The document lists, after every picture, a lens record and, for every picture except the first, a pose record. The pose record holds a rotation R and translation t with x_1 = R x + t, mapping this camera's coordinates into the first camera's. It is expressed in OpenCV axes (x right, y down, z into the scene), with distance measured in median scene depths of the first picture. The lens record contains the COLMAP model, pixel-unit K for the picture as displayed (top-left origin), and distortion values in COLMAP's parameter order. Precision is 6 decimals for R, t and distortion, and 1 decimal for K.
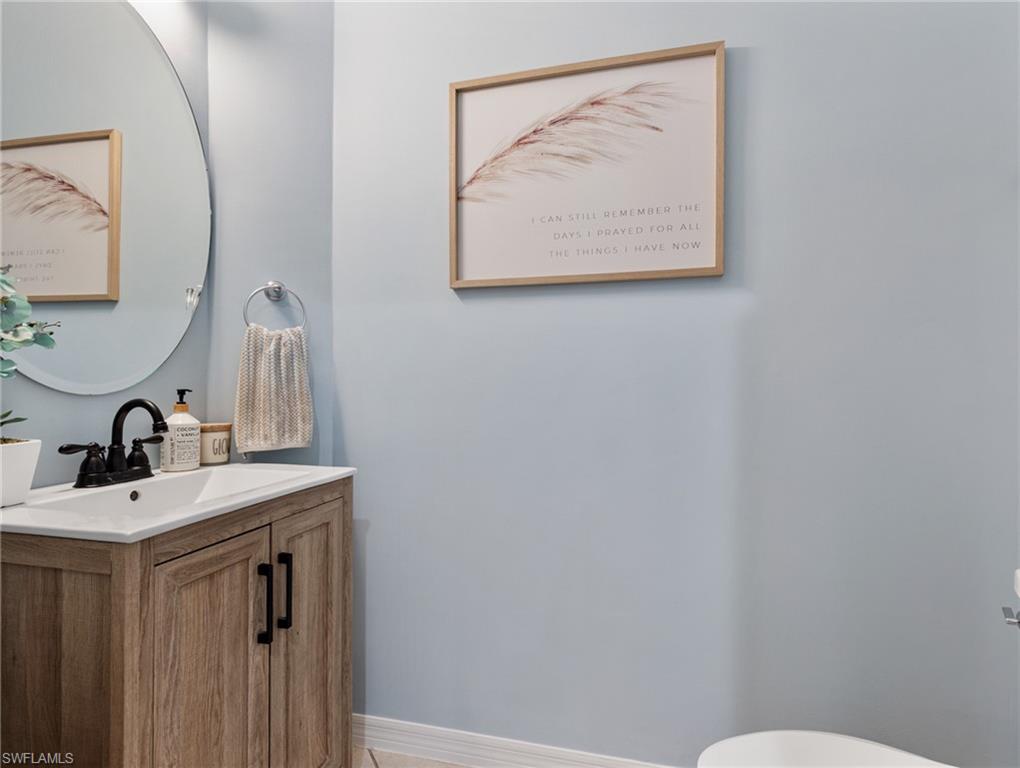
lens RADIAL K [[520.0, 0, 515.0], [0, 520.0, 382.1], [0, 0, 1]] dist [0.004925, -0.000628]
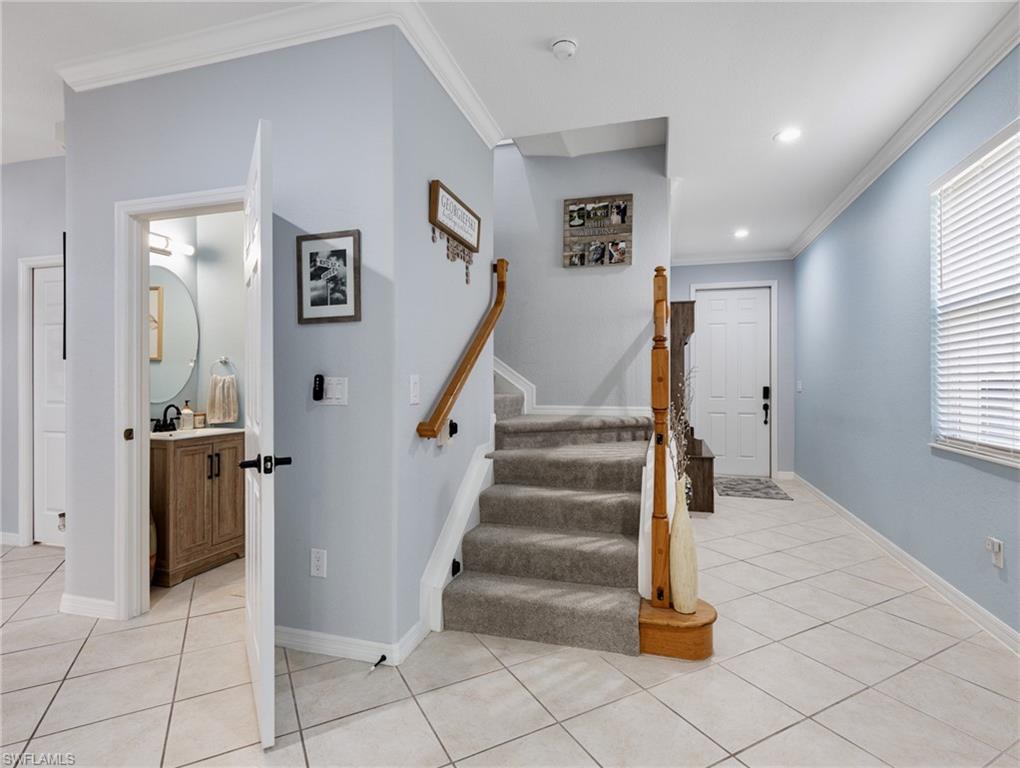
lens RADIAL K [[520.0, 0, 515.0], [0, 520.0, 382.1], [0, 0, 1]] dist [0.004925, -0.000628]
pose [[0.999456, -0.000636, -0.032961, 1.315273], [0.000706, 0.999997, 0.002136, -0.097571], [0.032959, -0.002158, 0.999454, -1.882505]]
